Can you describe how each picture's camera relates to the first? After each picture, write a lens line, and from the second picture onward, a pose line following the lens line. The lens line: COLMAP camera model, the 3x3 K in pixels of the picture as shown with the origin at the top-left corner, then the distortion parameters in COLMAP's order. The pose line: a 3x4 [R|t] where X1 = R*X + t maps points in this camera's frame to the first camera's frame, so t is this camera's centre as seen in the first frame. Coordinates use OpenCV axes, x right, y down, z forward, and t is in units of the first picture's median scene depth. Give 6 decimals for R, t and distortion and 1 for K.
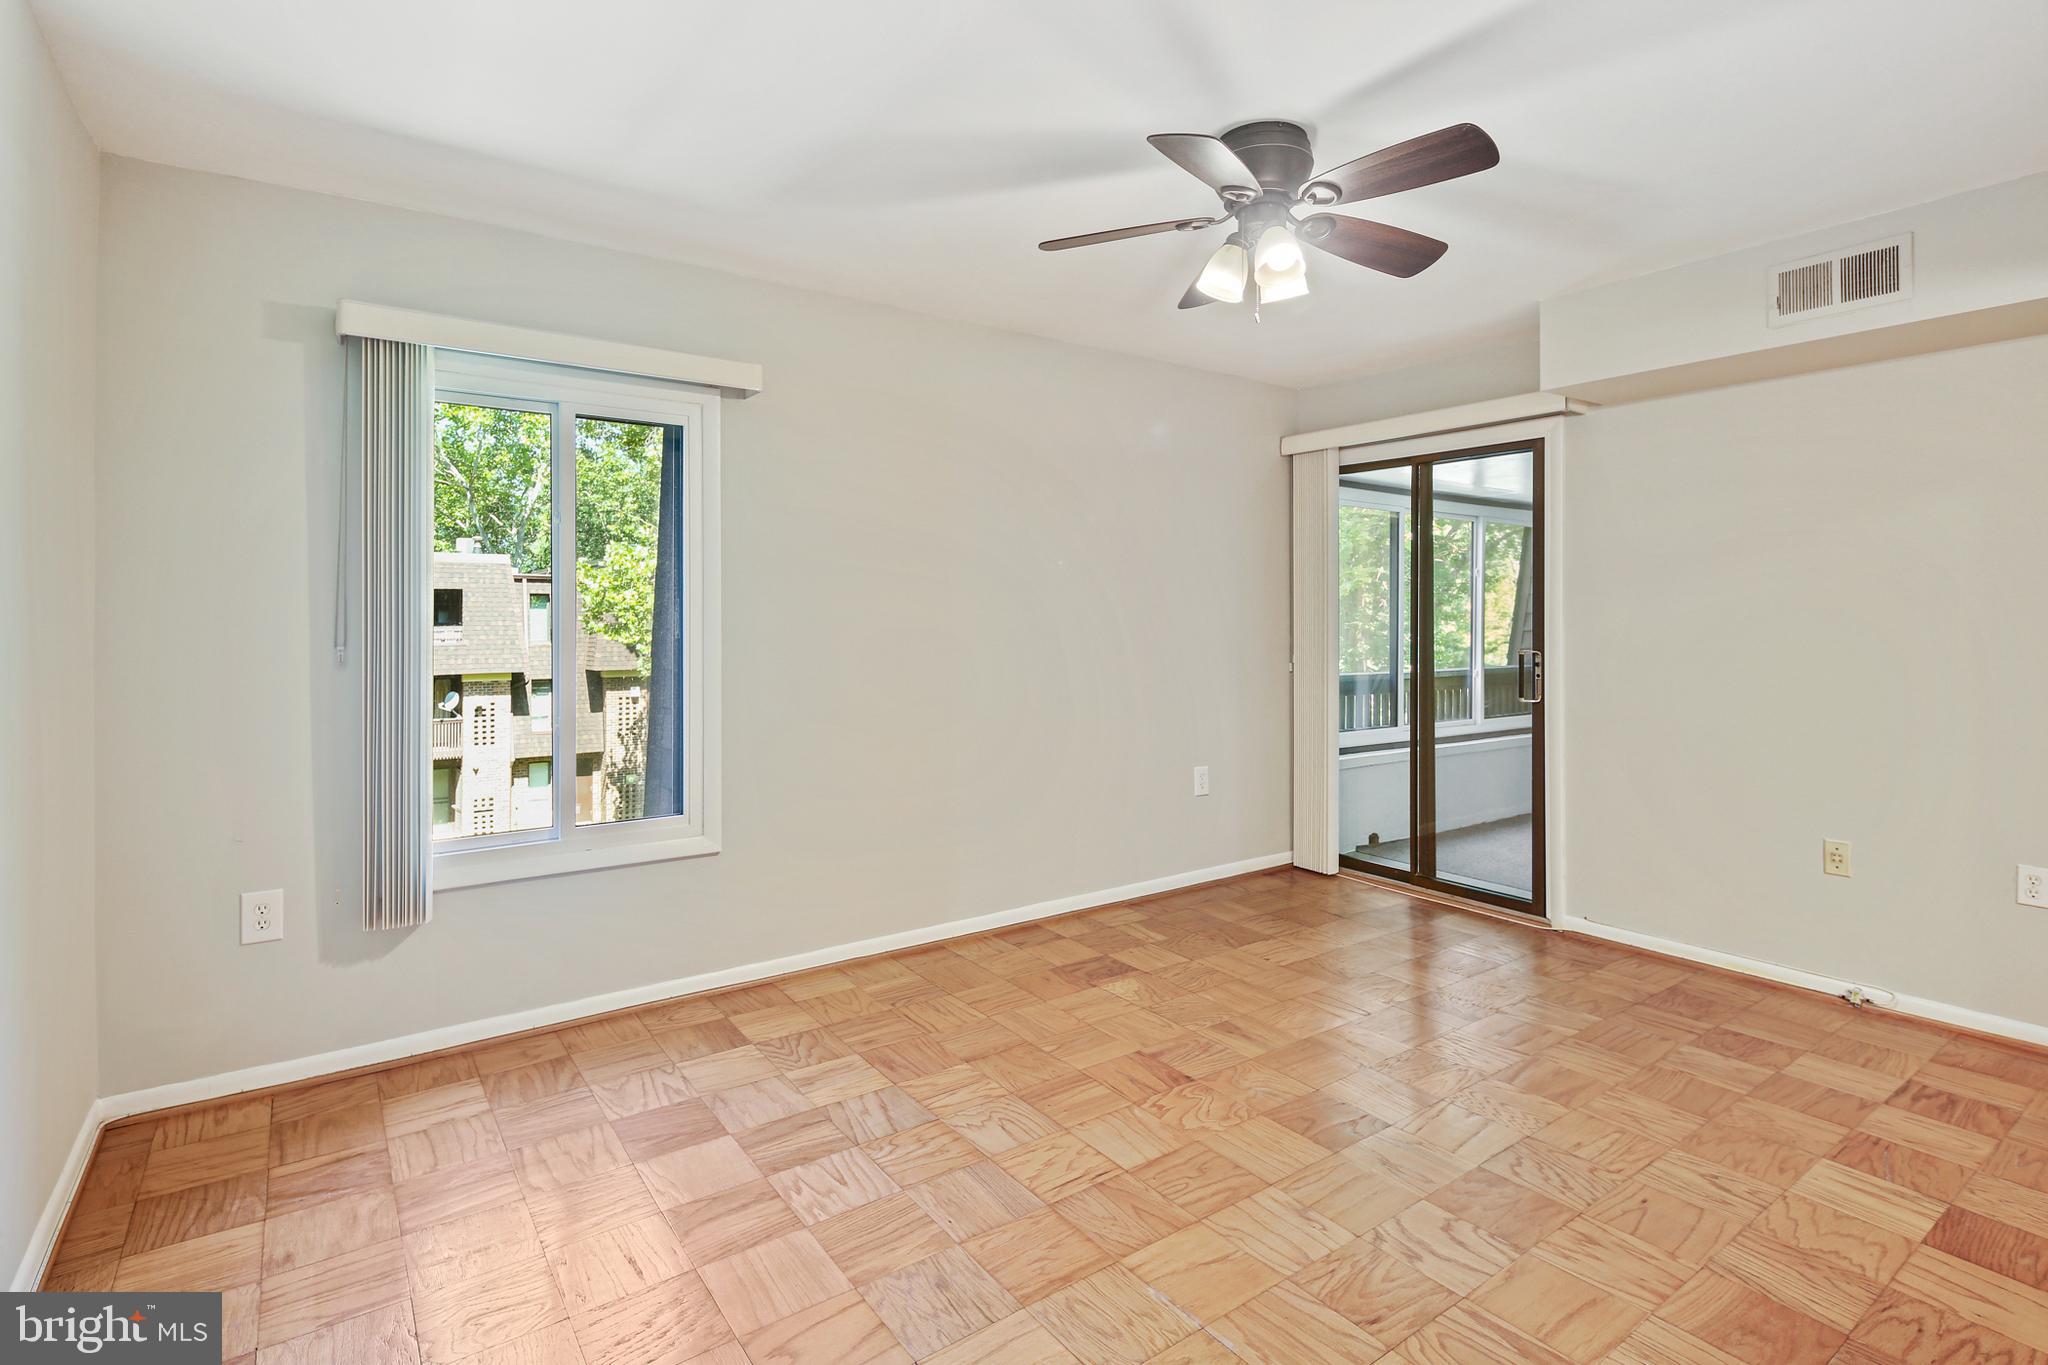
lens RADIAL K [[994.6, 0, 1019.5], [0, 994.6, 614.5], [0, 0, 1]] dist [0.001255, -0.000676]
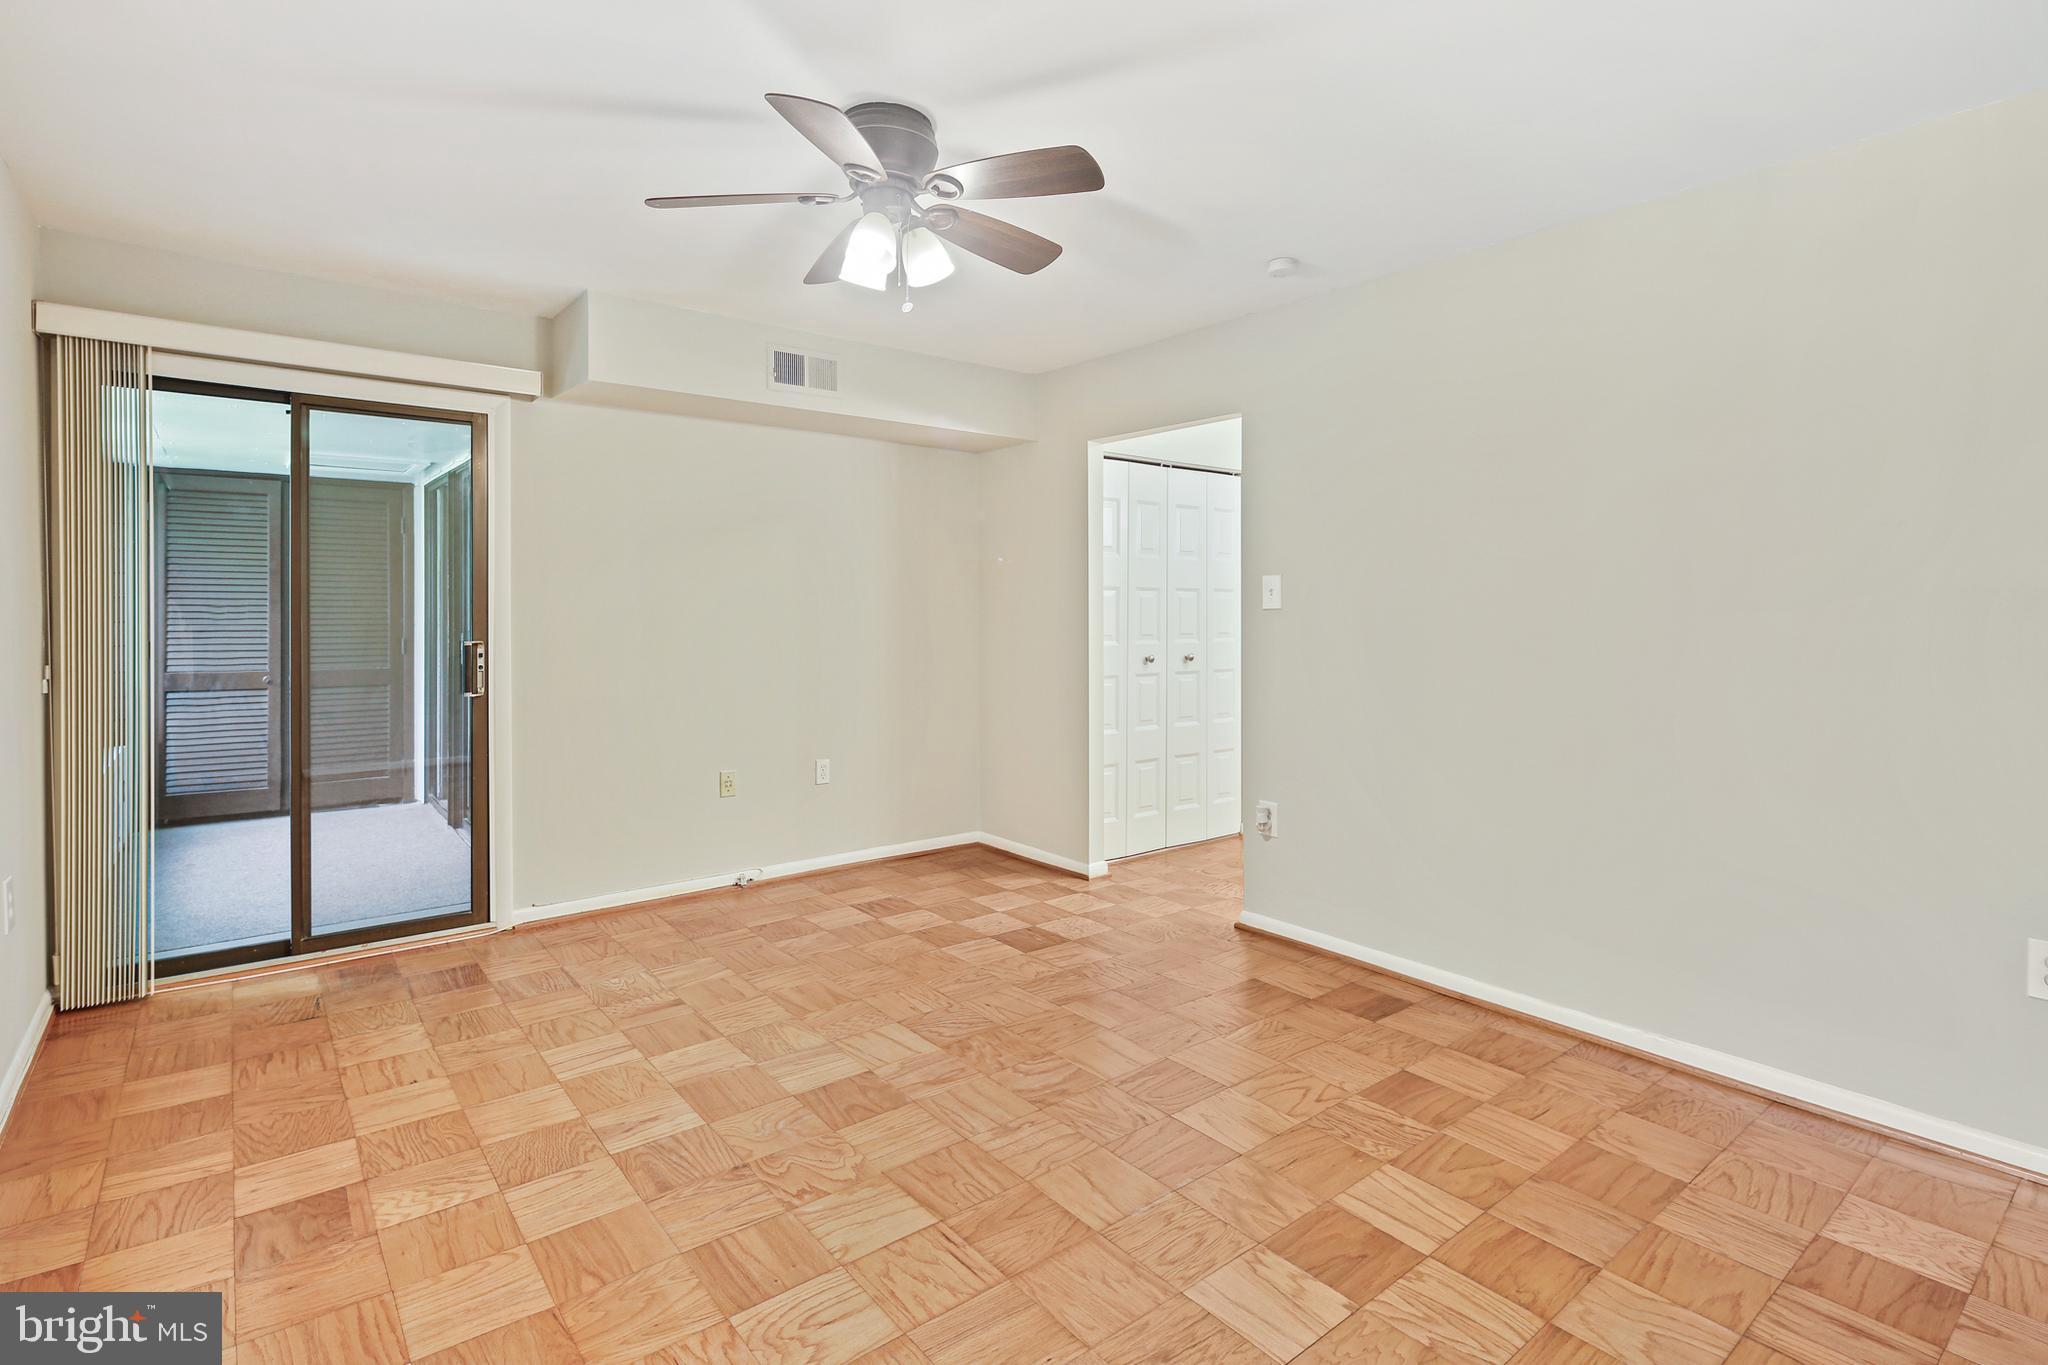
lens RADIAL K [[994.6, 0, 1019.5], [0, 994.6, 614.5], [0, 0, 1]] dist [0.001255, -0.000676]
pose [[-0.045763, -0.008830, 0.998913, -0.693135], [-0.004814, 0.999951, 0.008619, 0.001386], [-0.998941, -0.004414, -0.045803, 0.852039]]
